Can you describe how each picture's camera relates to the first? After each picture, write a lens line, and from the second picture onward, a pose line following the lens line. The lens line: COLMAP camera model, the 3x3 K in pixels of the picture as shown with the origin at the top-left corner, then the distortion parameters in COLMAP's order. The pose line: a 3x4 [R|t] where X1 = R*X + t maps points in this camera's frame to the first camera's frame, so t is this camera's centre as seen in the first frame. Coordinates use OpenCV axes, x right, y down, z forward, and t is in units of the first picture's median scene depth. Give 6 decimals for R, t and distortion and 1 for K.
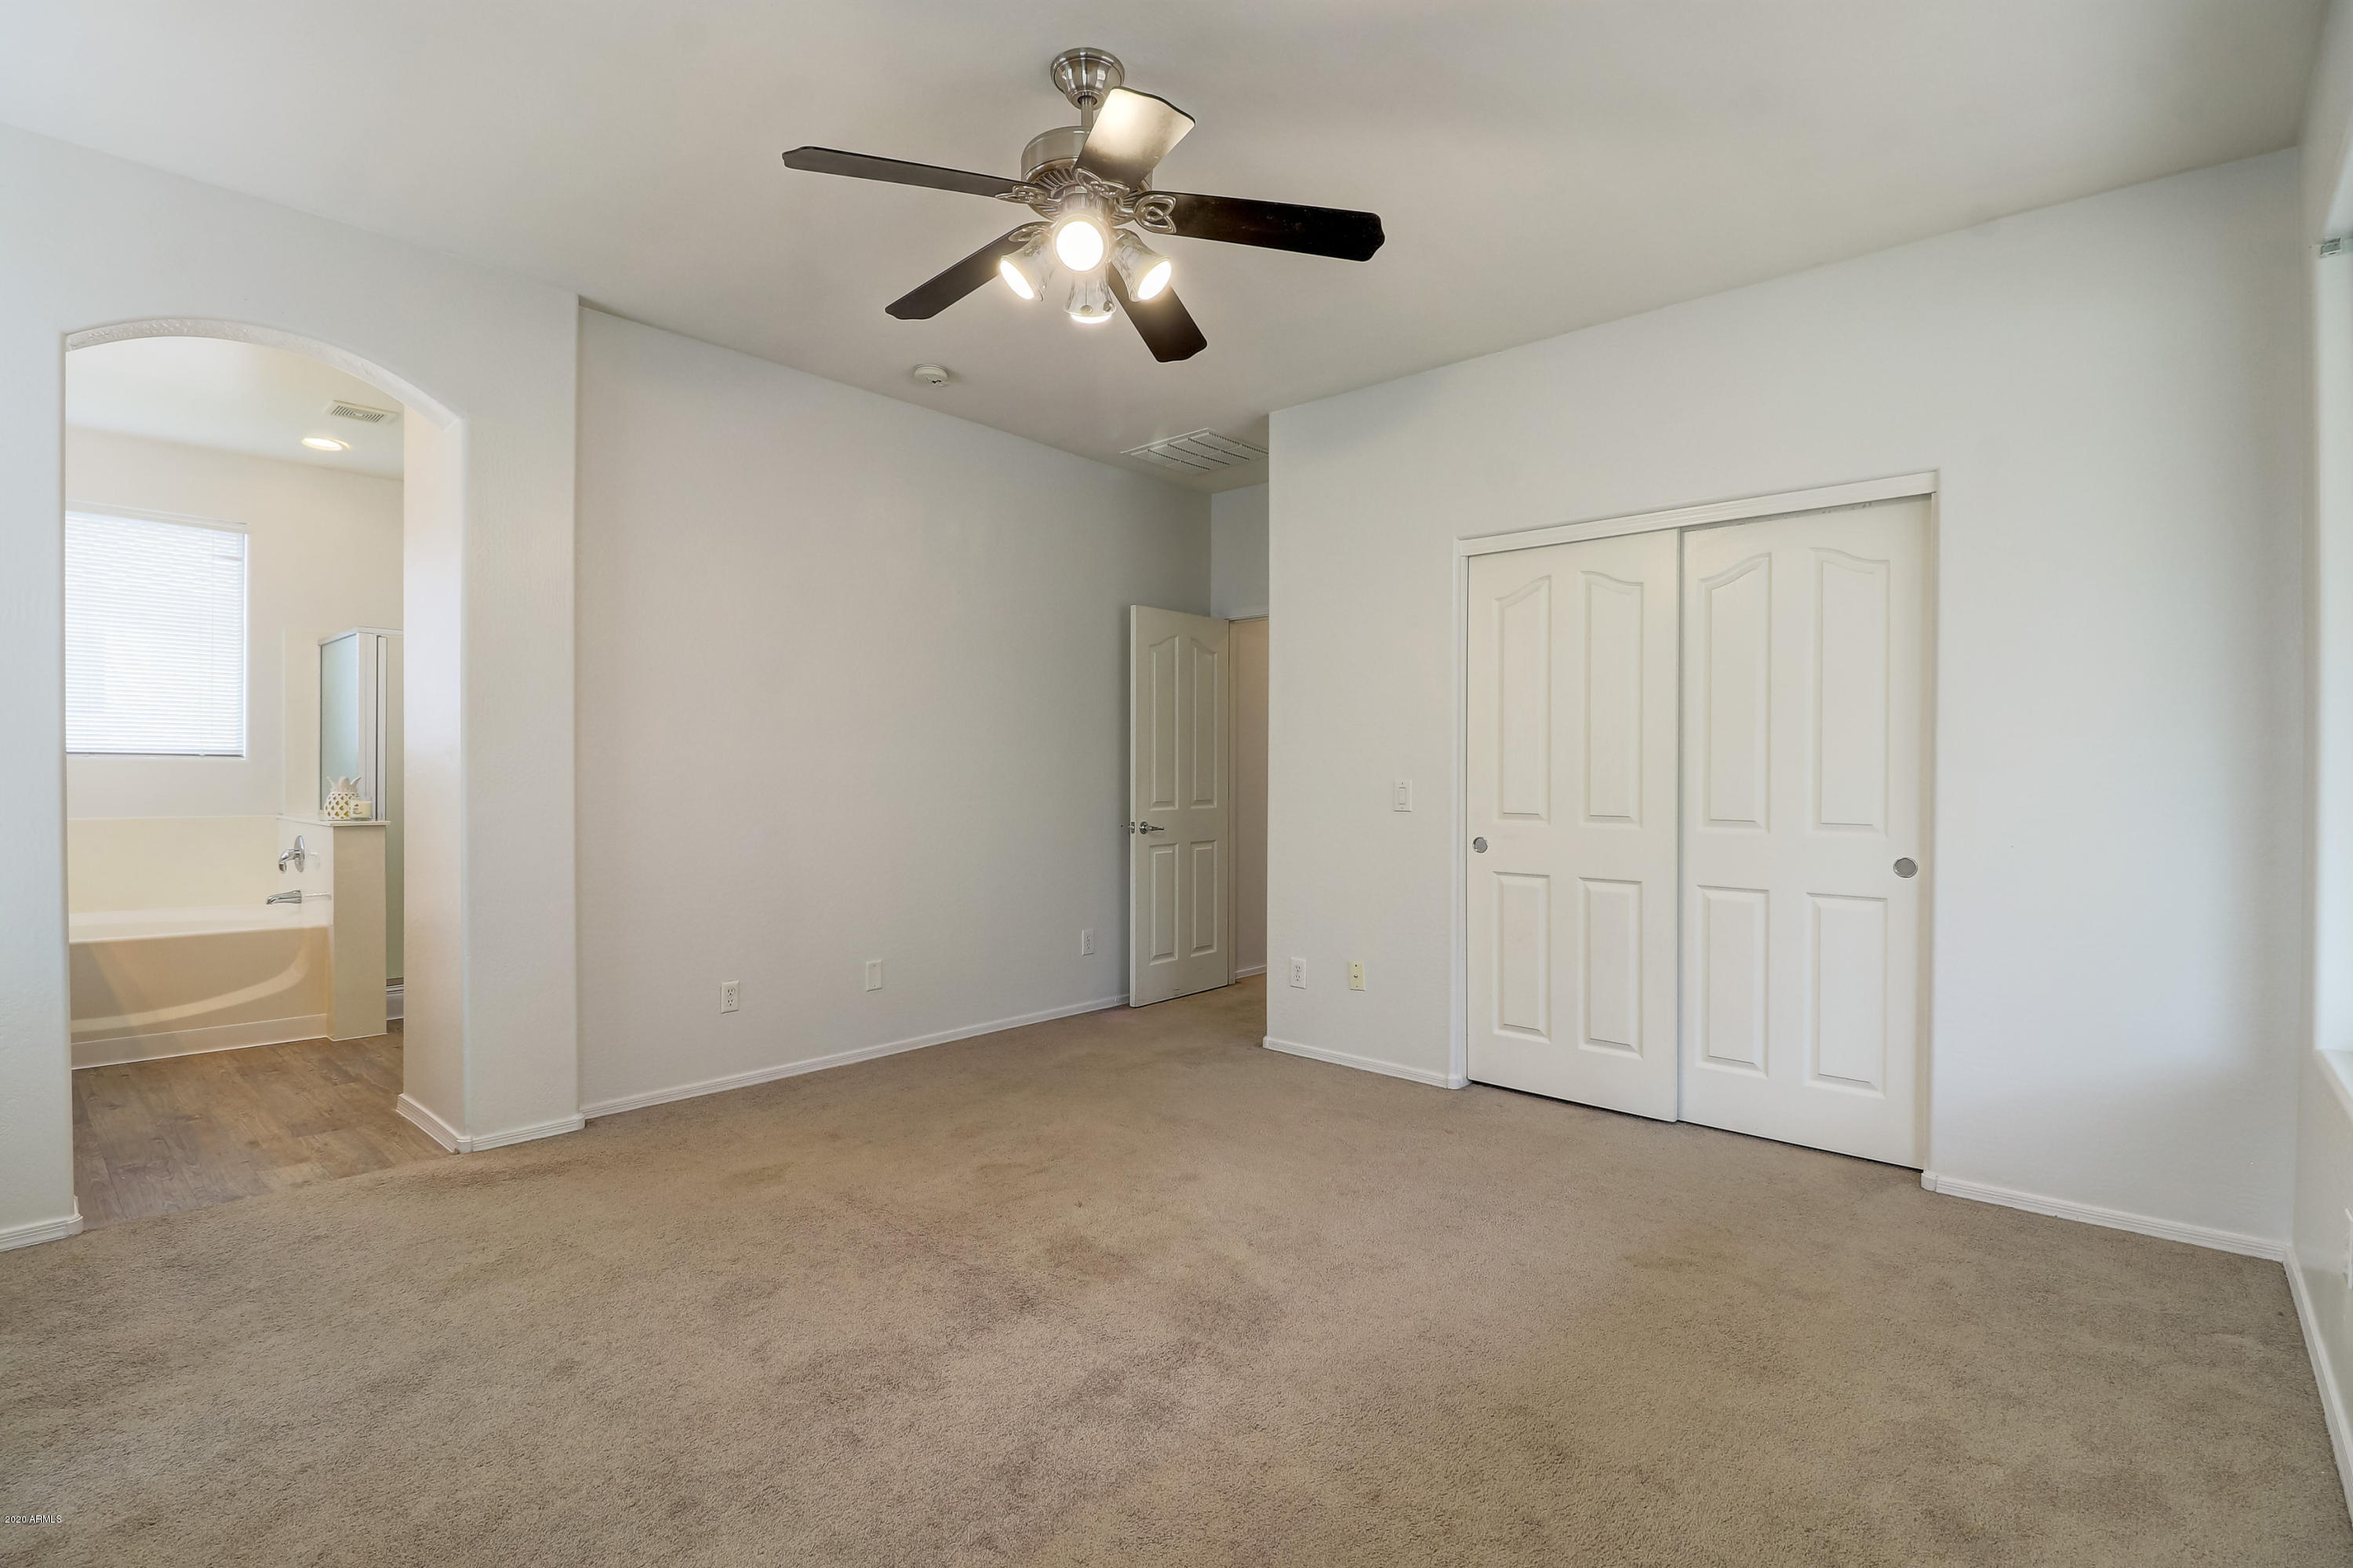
lens RADIAL K [[1089.2, 0, 1166.9], [0, 1089.2, 771.2], [0, 0, 1]] dist [-0.009696, -0.002859]
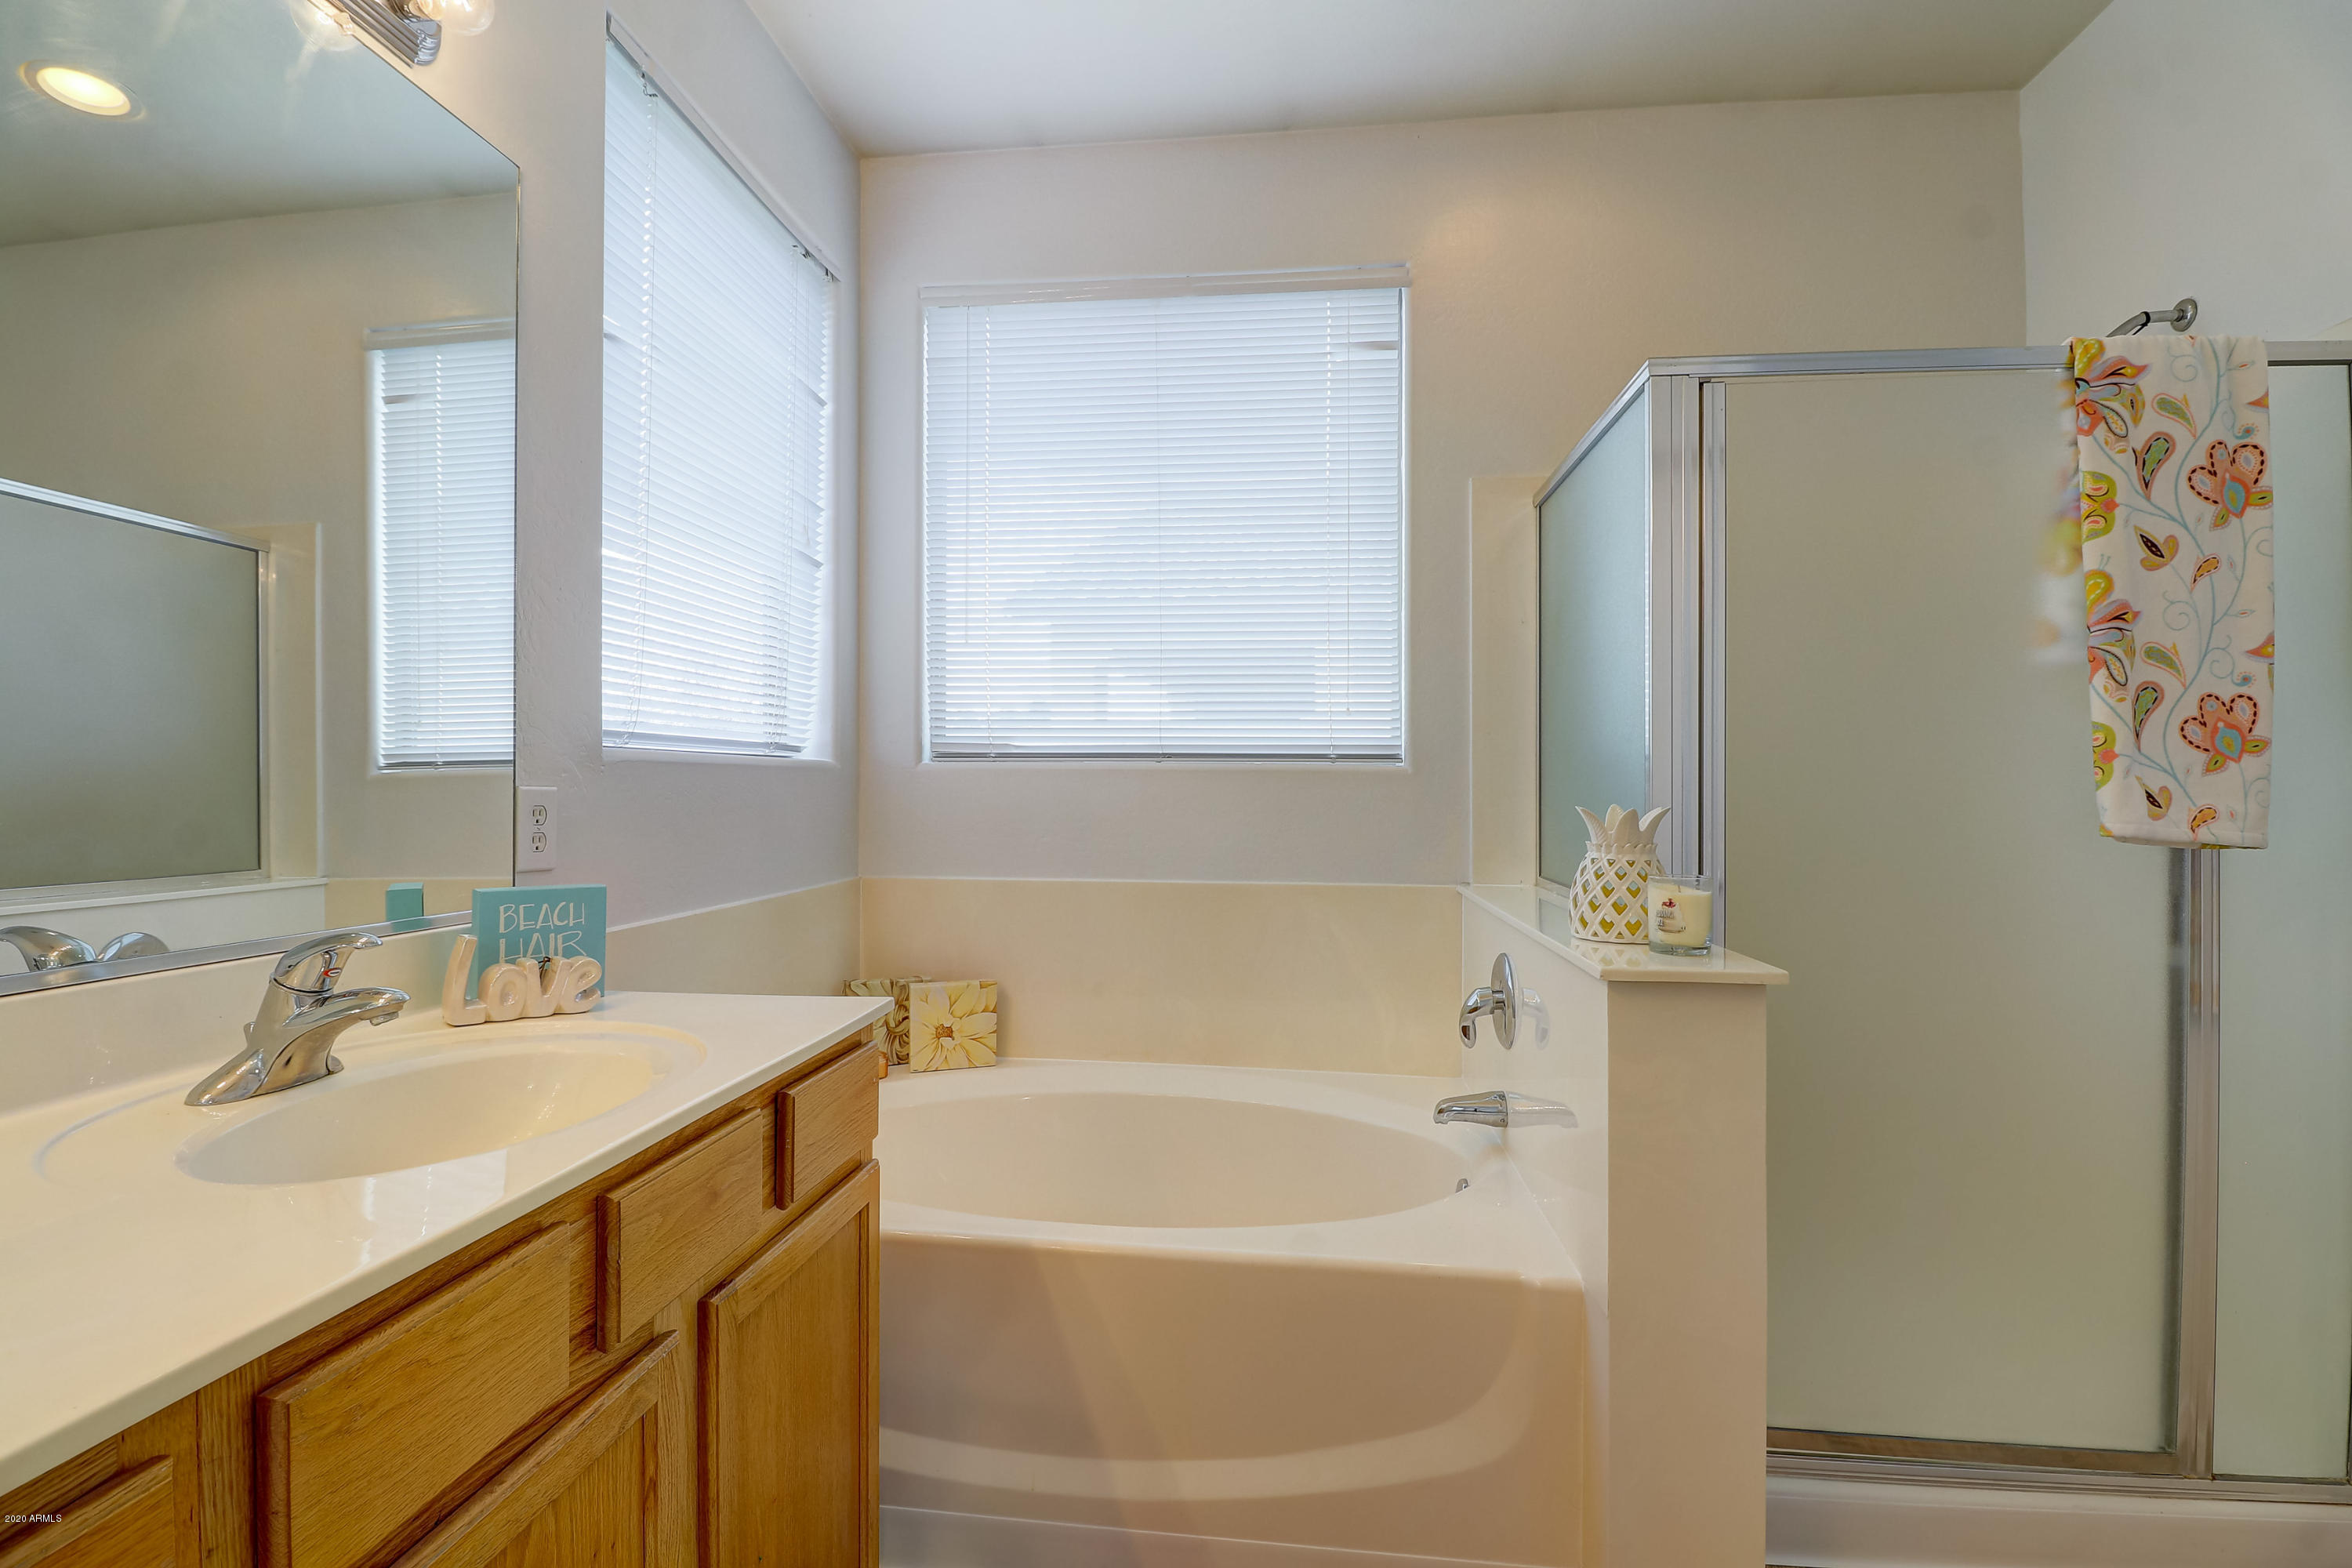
lens RADIAL K [[1088.7, 0, 1157.5], [0, 1088.7, 773.4], [0, 0, 1]] dist [-0.009696, -0.002859]
pose [[0.568649, -0.008893, -0.822532, -0.736670], [-0.001177, 0.999932, -0.011624, -0.001396], [0.822579, 0.007578, 0.568600, 0.901963]]
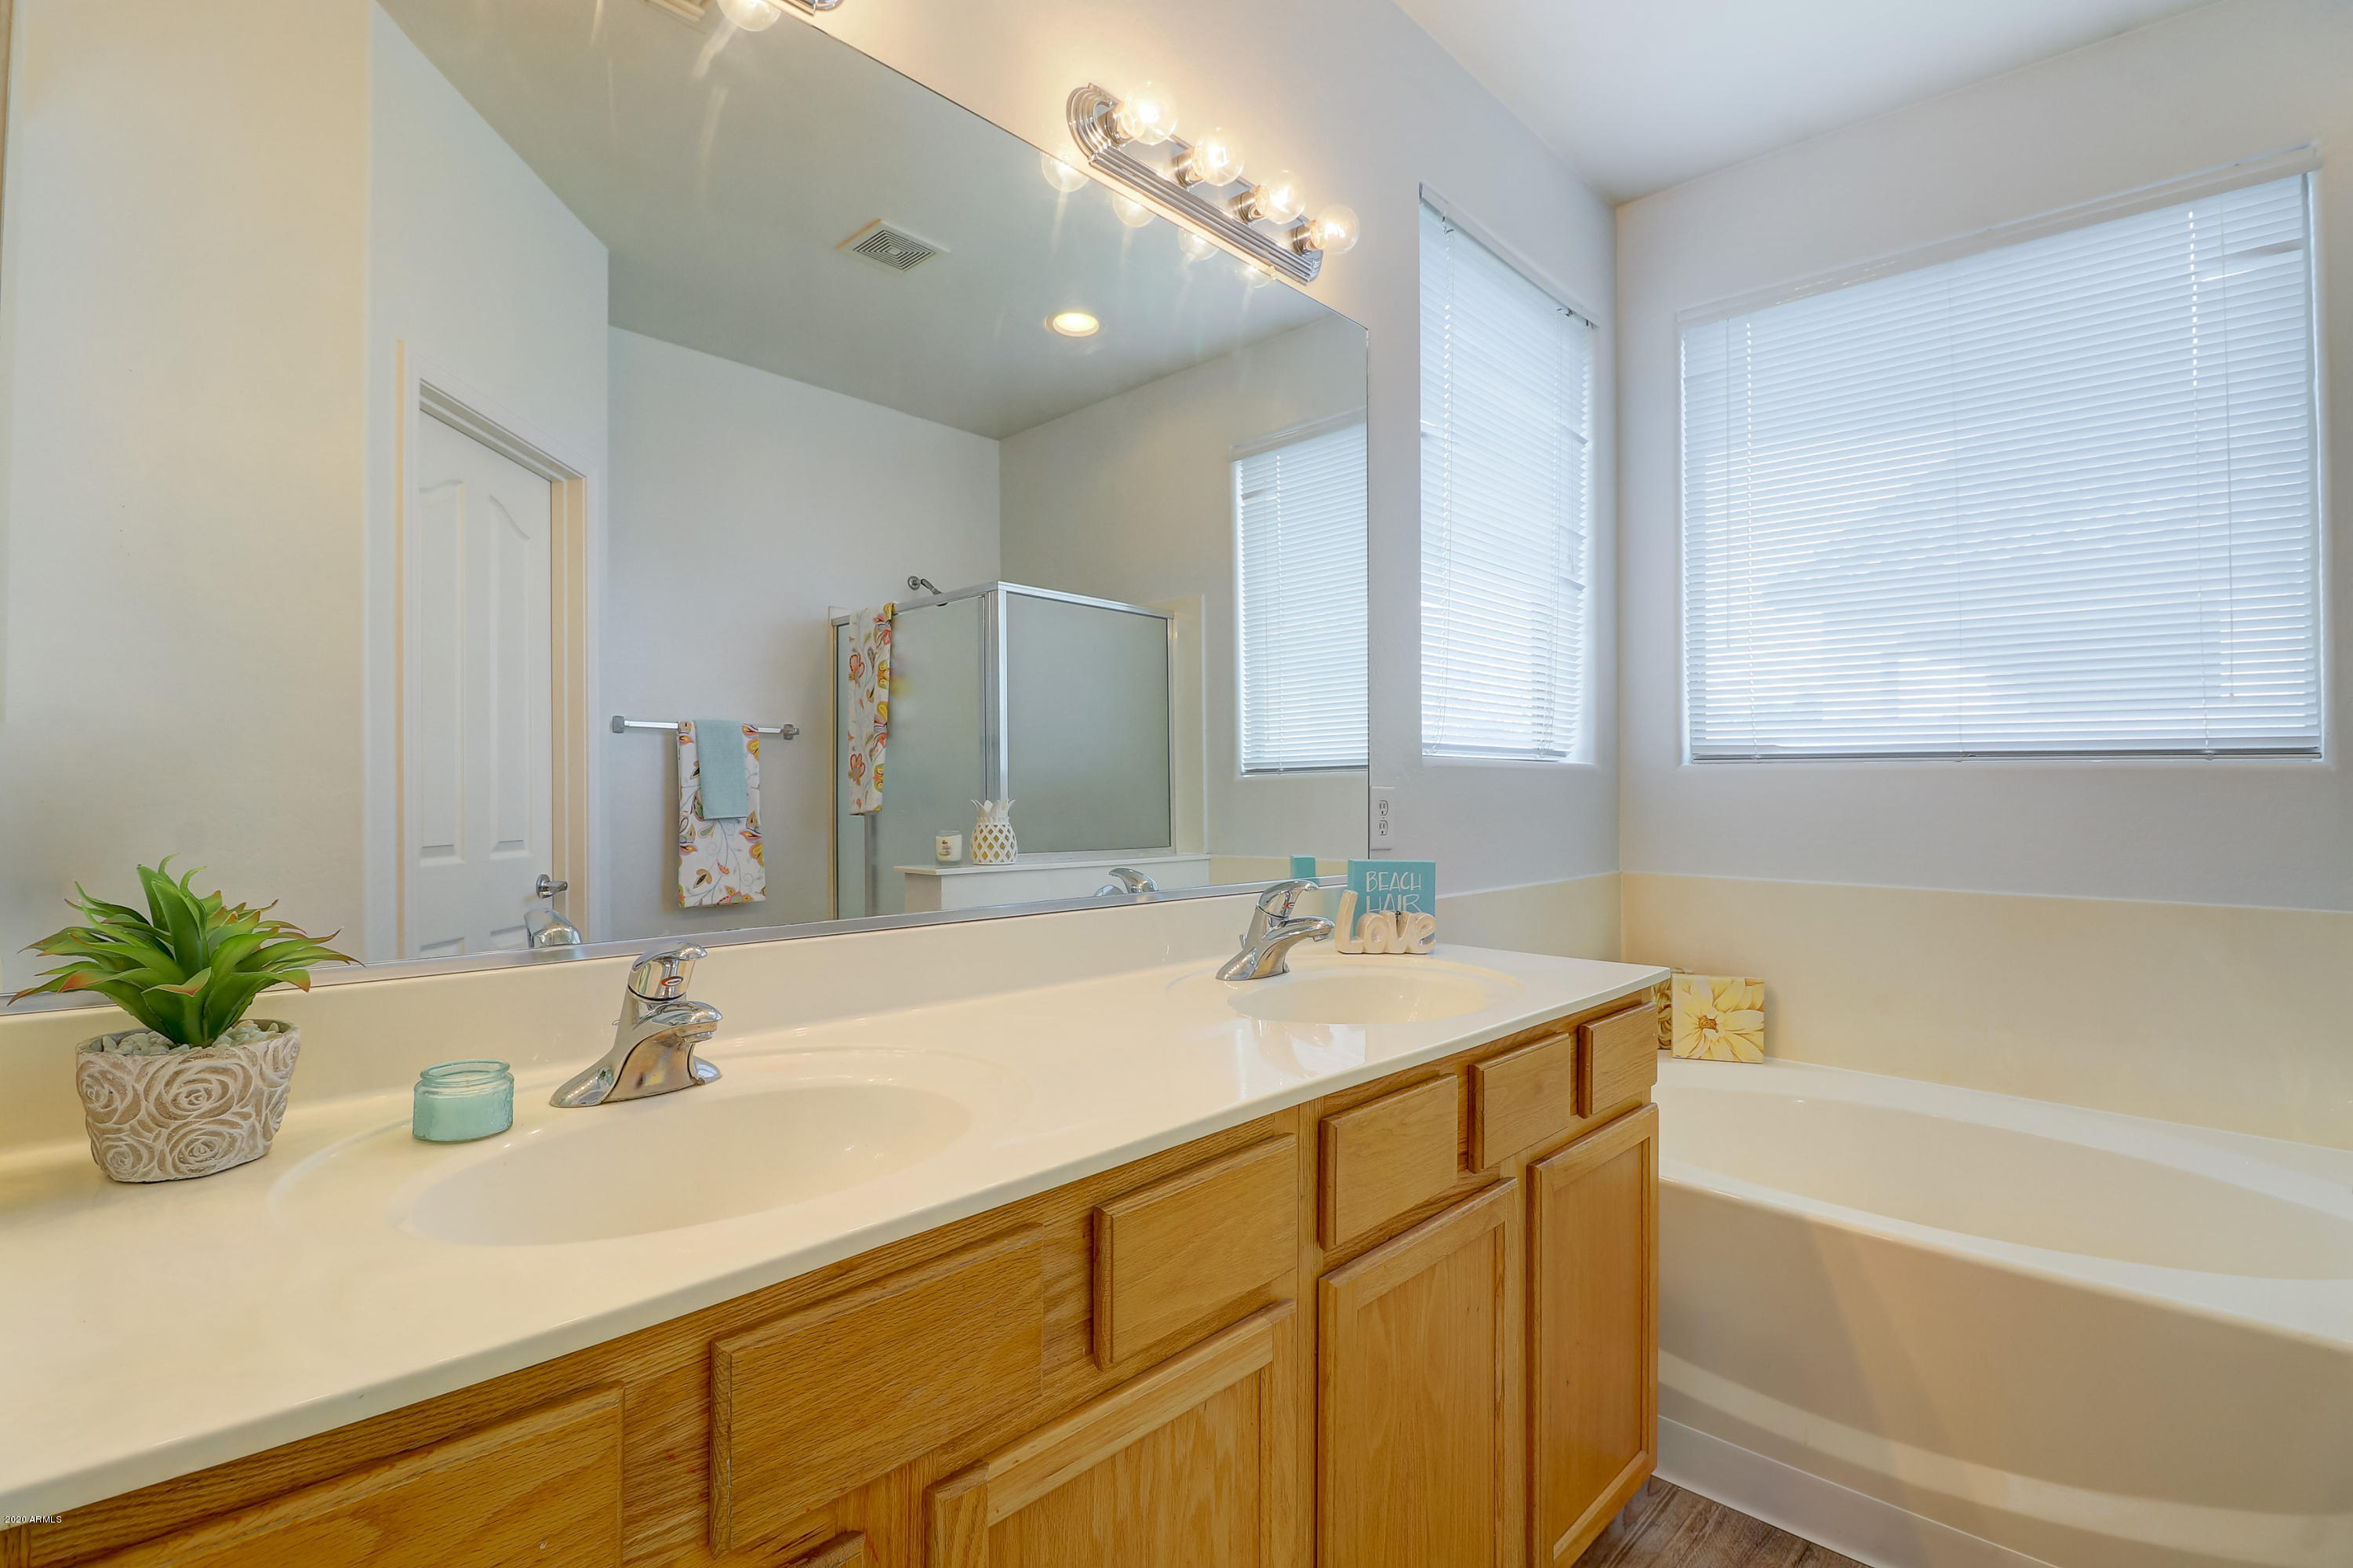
lens RADIAL K [[1089.2, 0, 1185.6], [0, 1089.2, 776.1], [0, 0, 1]] dist [-0.009696, -0.002859]
pose [[-0.023872, -0.012127, -0.999641, -0.656294], [-0.002542, 0.999924, -0.012069, 0.000801], [0.999712, 0.002253, -0.023901, 0.856772]]
